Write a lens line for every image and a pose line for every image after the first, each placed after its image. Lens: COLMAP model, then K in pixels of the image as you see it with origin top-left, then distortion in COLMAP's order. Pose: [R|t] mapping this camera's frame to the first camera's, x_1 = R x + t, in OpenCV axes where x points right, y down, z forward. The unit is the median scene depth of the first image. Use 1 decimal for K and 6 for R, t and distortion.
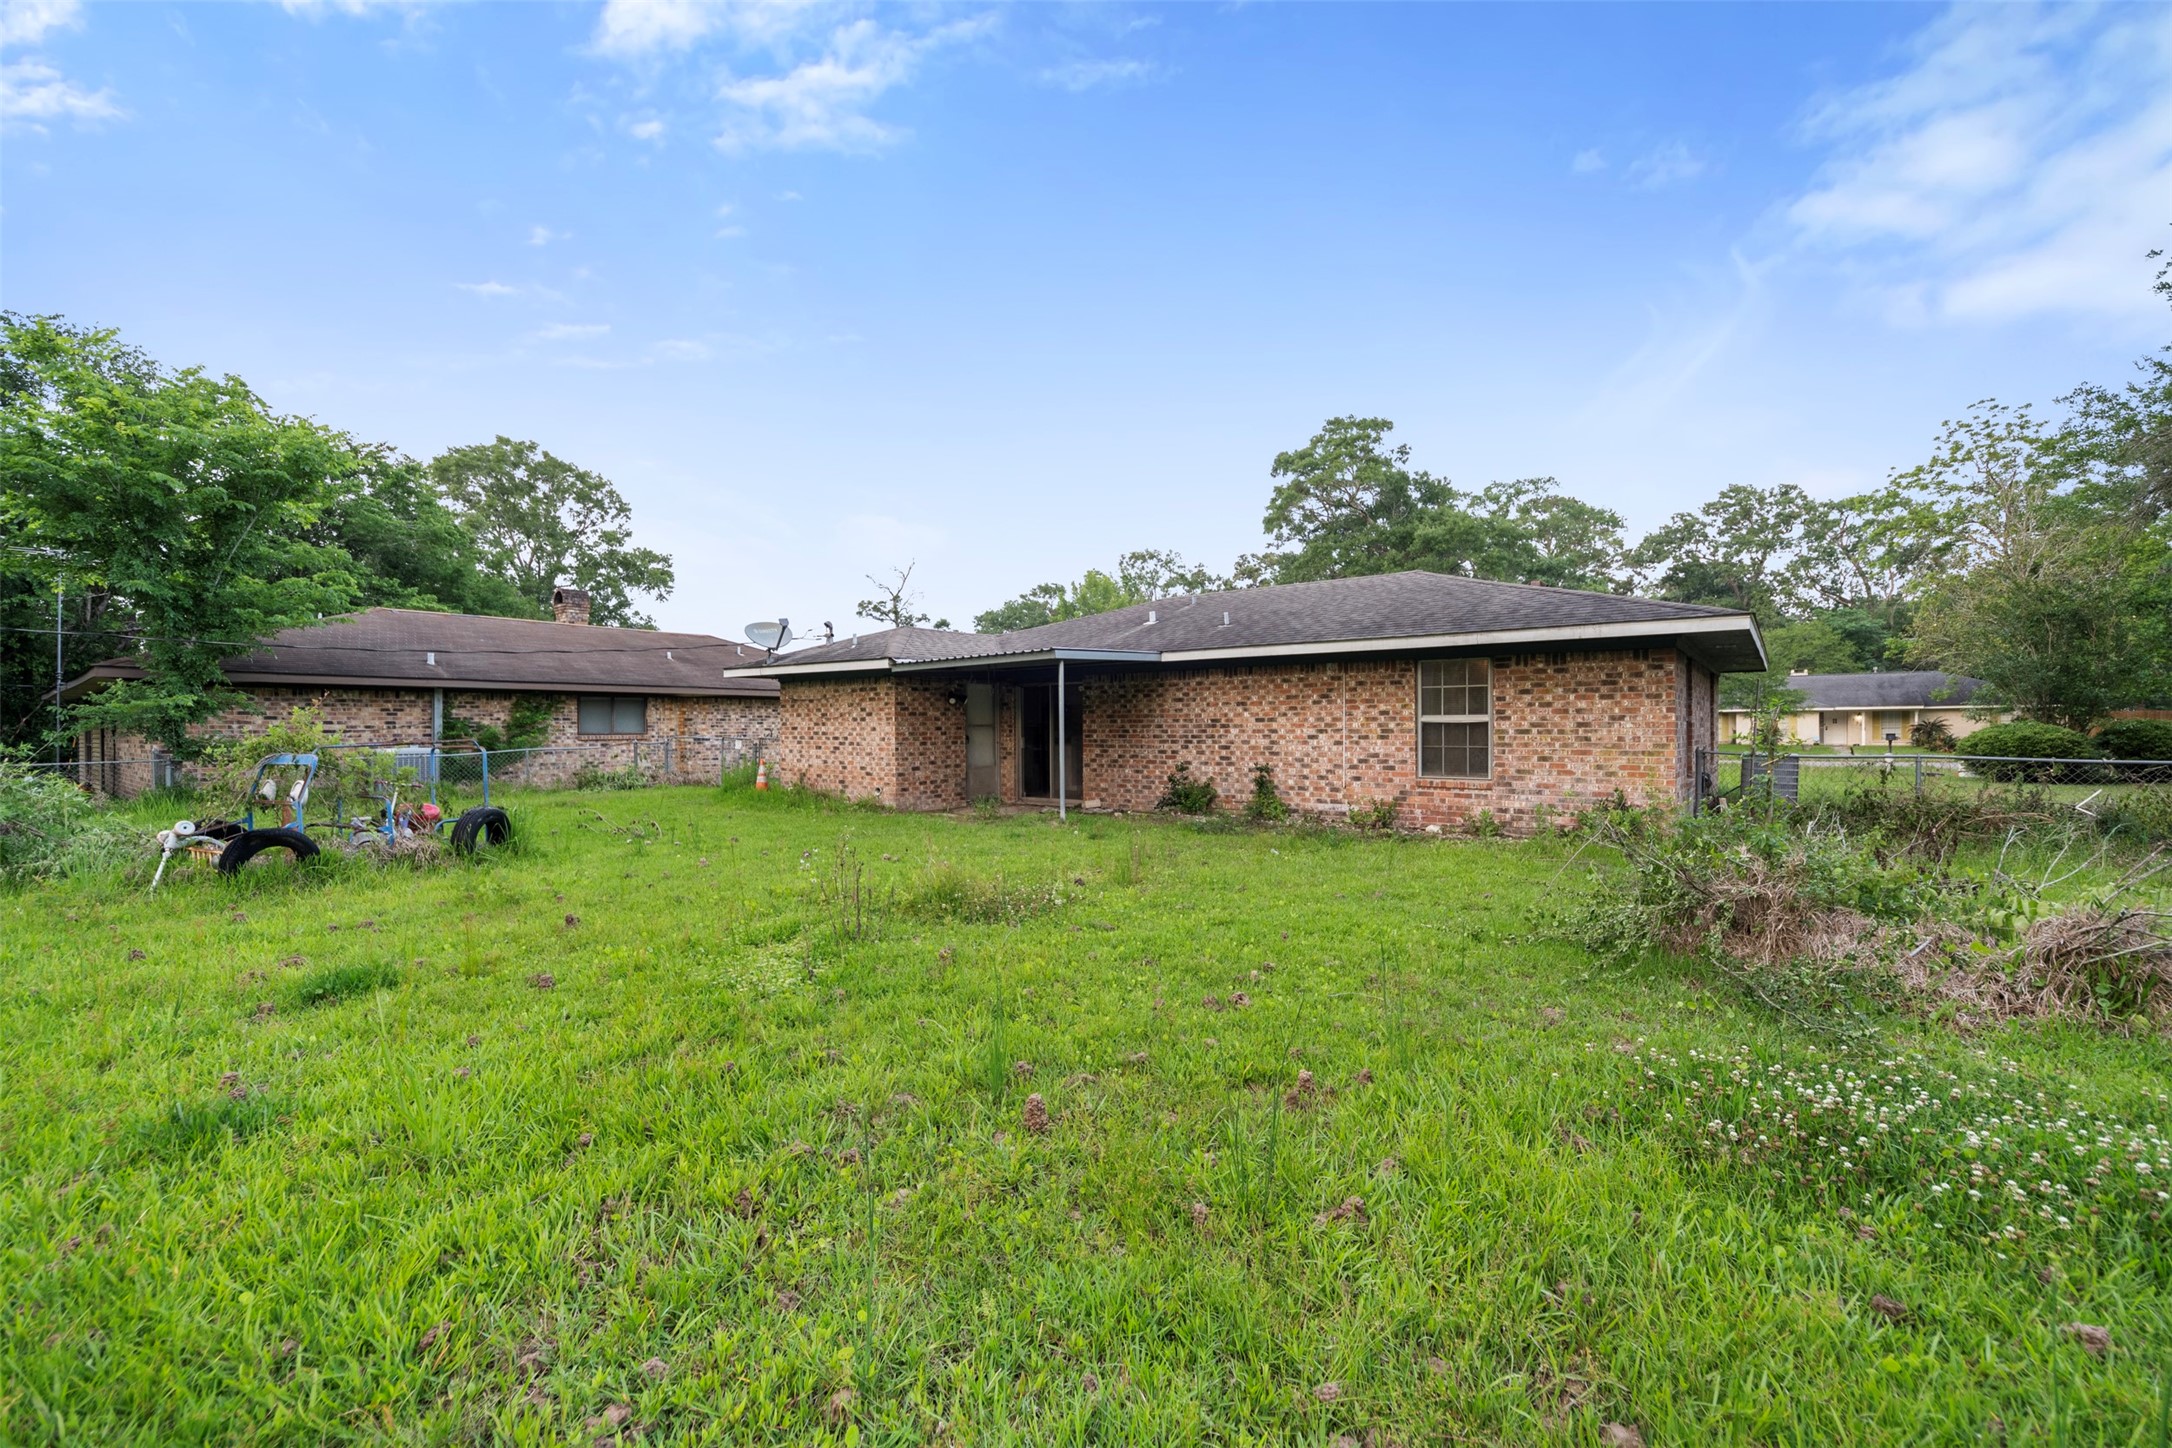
lens RADIAL K [[918.8, 0, 1086.0], [0, 918.8, 724.0], [0, 0, 1]] dist [0.012757, -0.000496]
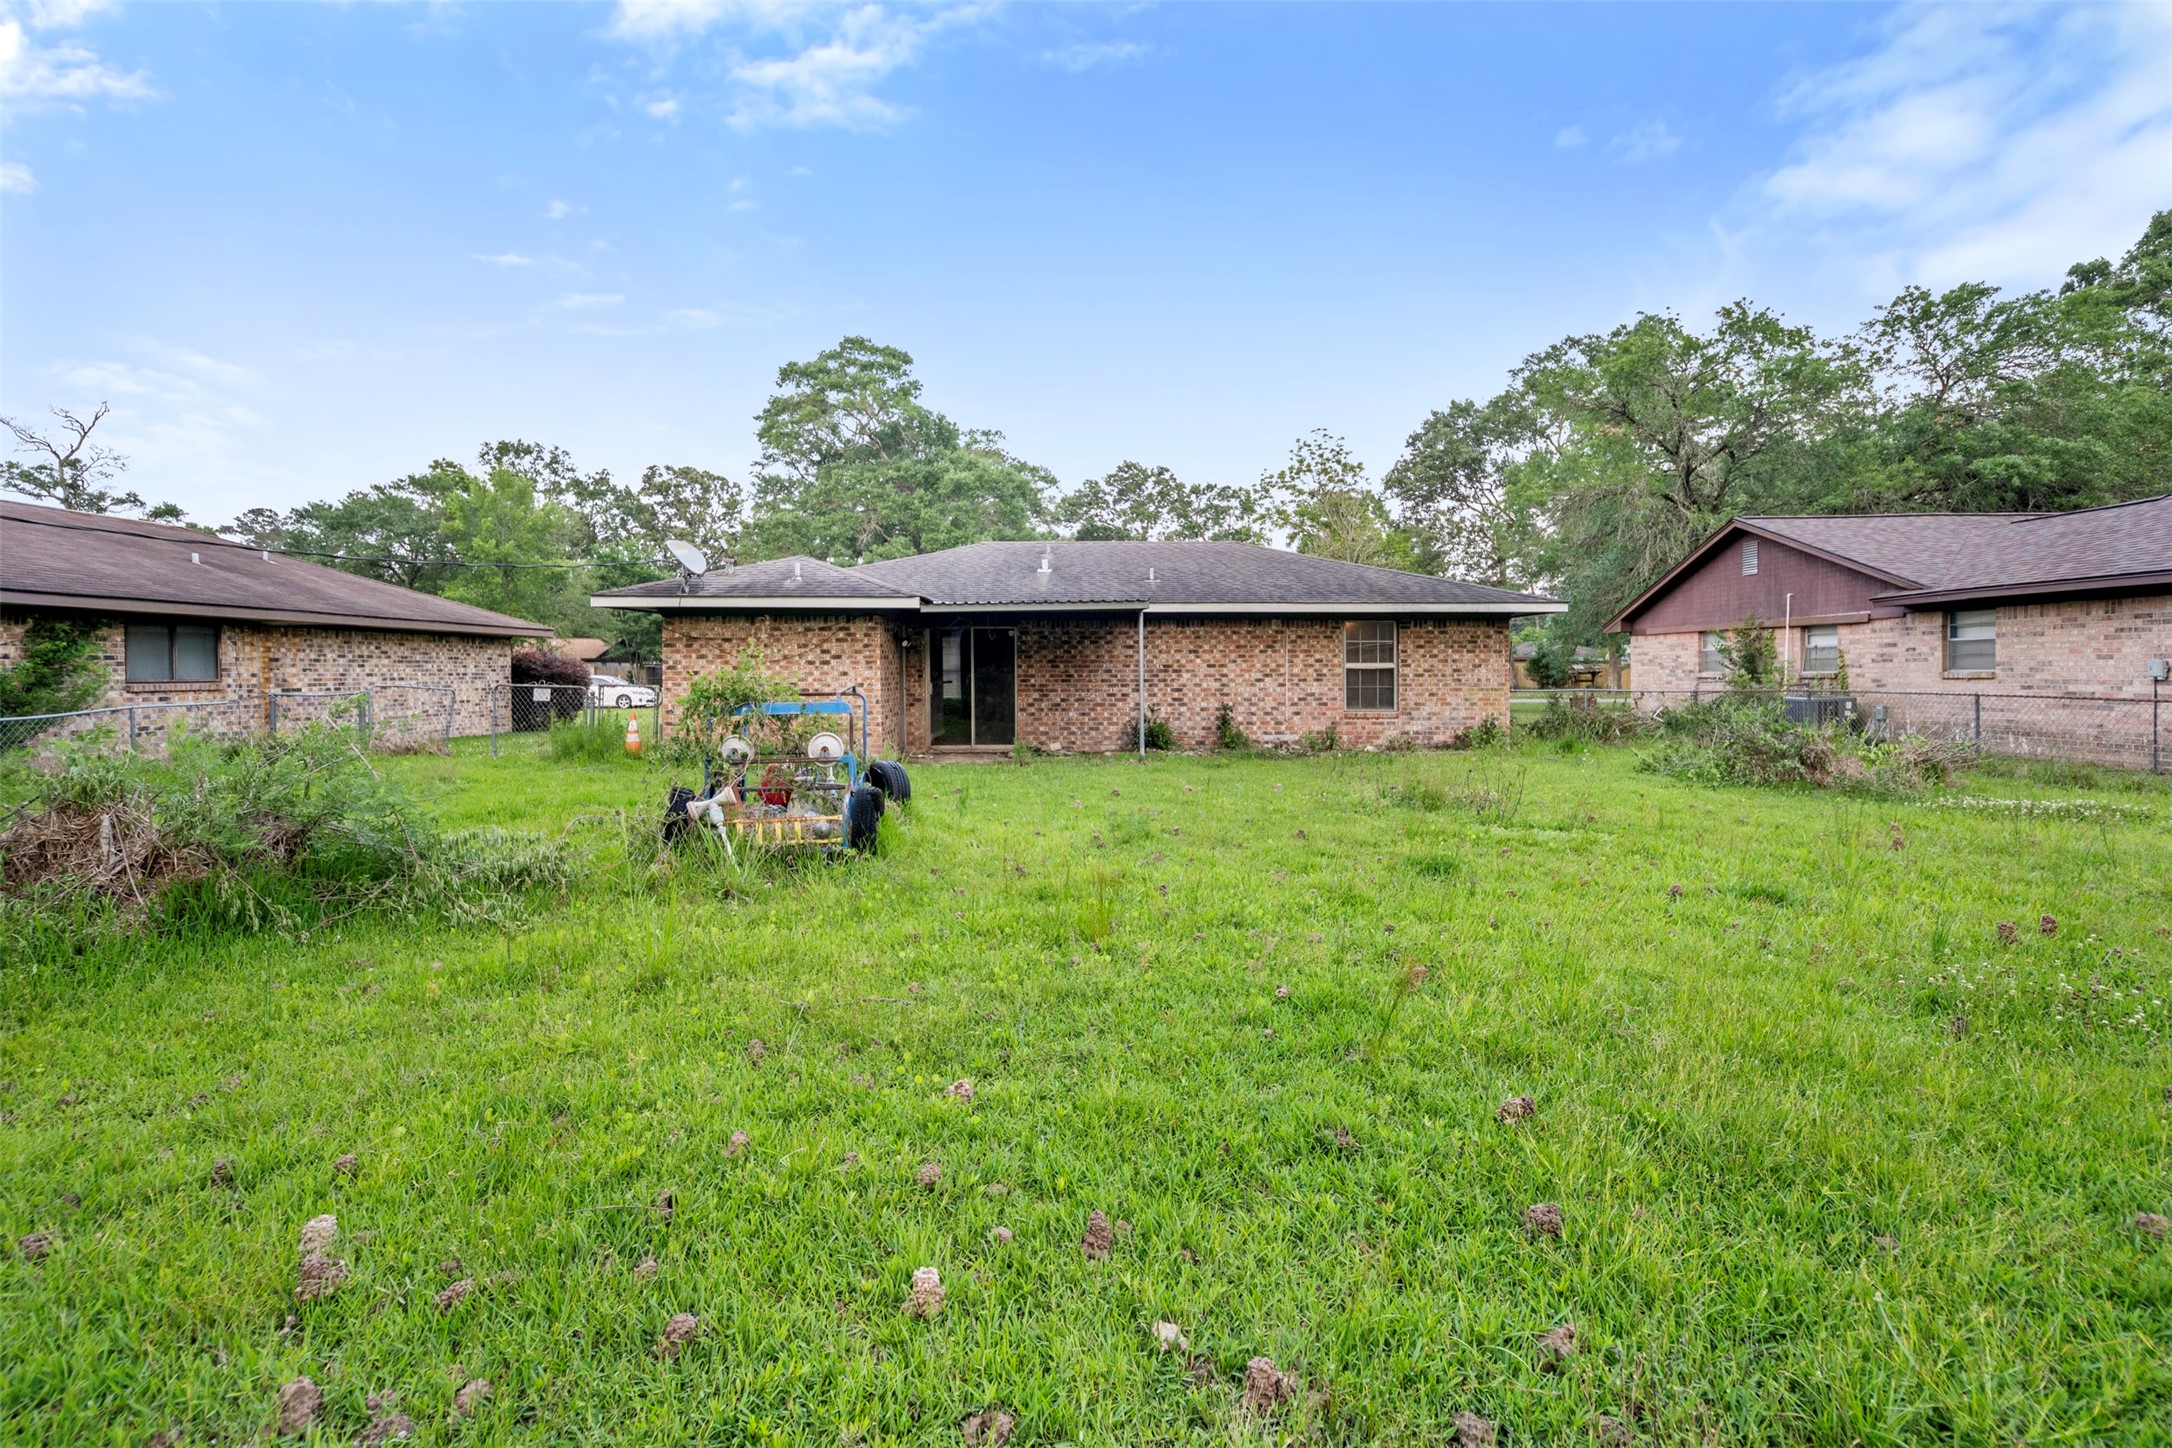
lens RADIAL K [[1057.5, 0, 1085.5], [0, 1057.5, 678.2], [0, 0, 1]] dist [0.030142, -0.000396]
pose [[0.780736, -0.002114, 0.624857, -0.744578], [-0.002871, 0.999972, 0.006970, 0.002341], [-0.624854, -0.007236, 0.780708, 0.055105]]
